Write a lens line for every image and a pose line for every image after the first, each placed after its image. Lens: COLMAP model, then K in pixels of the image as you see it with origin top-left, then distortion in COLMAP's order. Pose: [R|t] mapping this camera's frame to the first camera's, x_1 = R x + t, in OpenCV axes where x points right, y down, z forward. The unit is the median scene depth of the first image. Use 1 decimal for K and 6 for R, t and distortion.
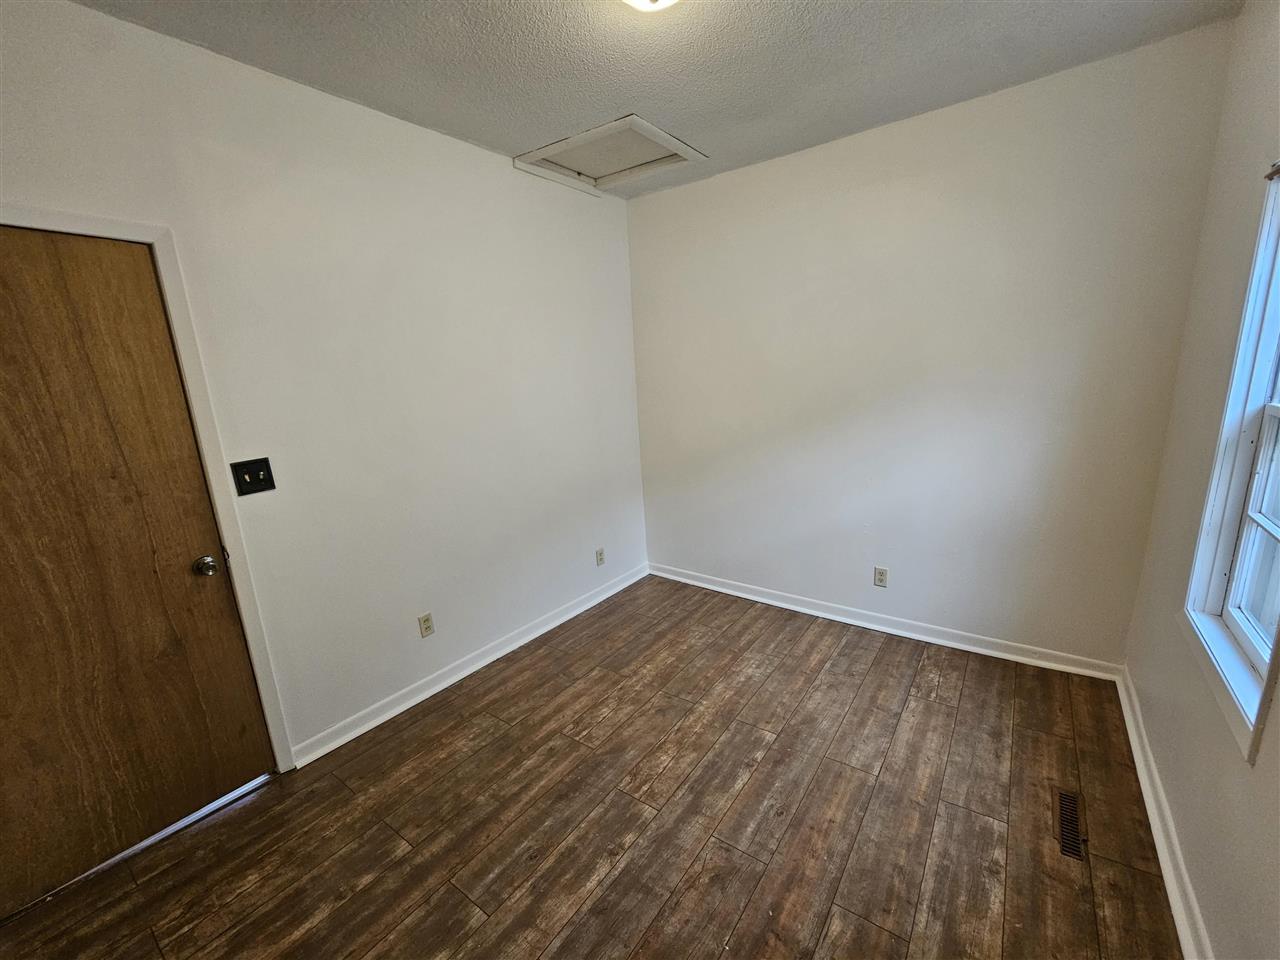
lens RADIAL K [[527.4, 0, 639.2], [0, 527.4, 481.2], [0, 0, 1]] dist [-0.000316, 0.000423]
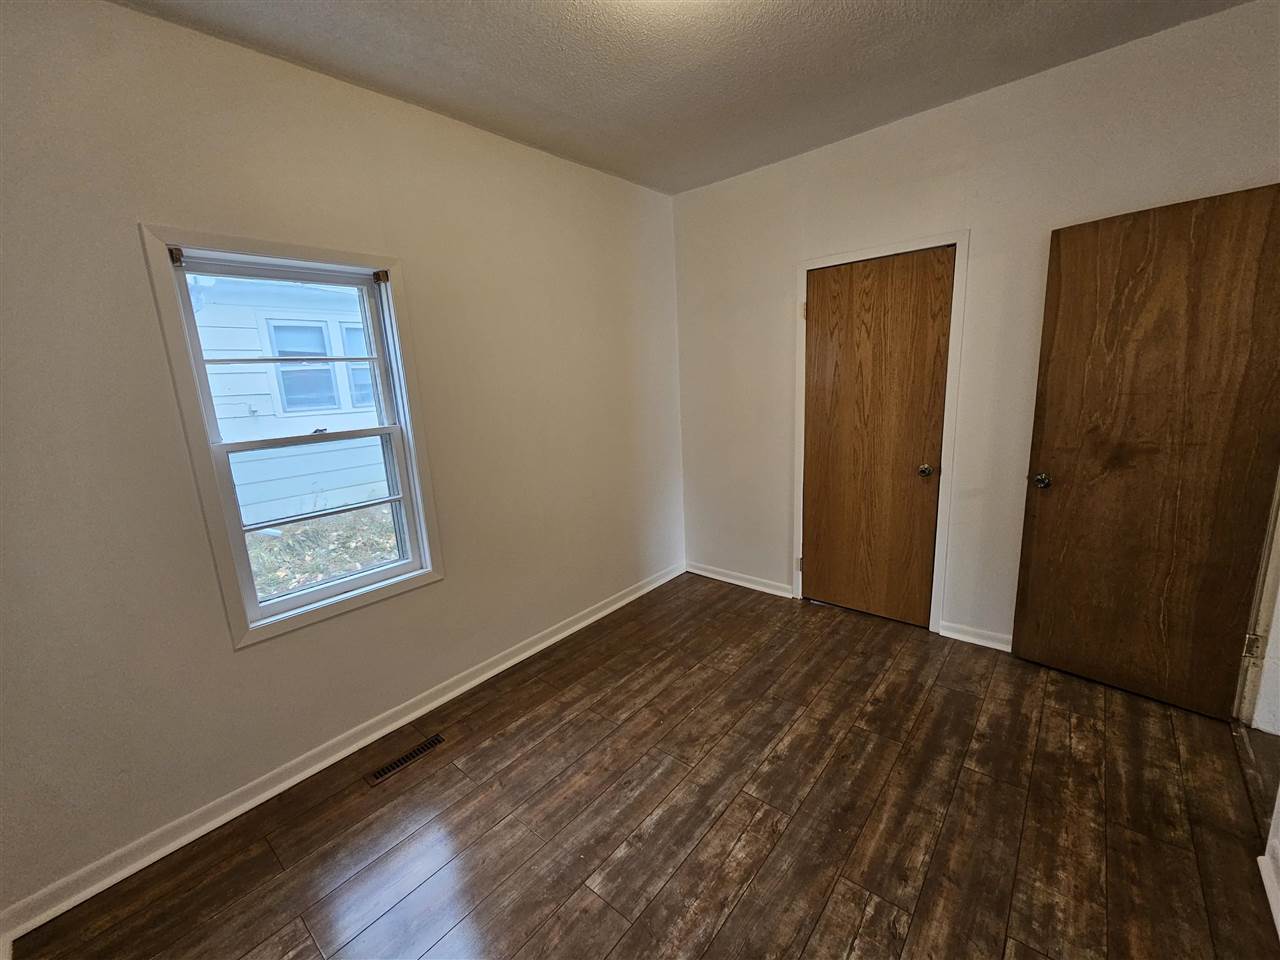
lens RADIAL K [[527.4, 0, 641.0], [0, 527.4, 478.1], [0, 0, 1]] dist [-0.000316, 0.000423]
pose [[-0.991303, 0.091152, 0.094914, 0.072651], [0.121164, 0.913651, 0.388022, -0.327679], [-0.051350, 0.396147, -0.916750, 1.593316]]
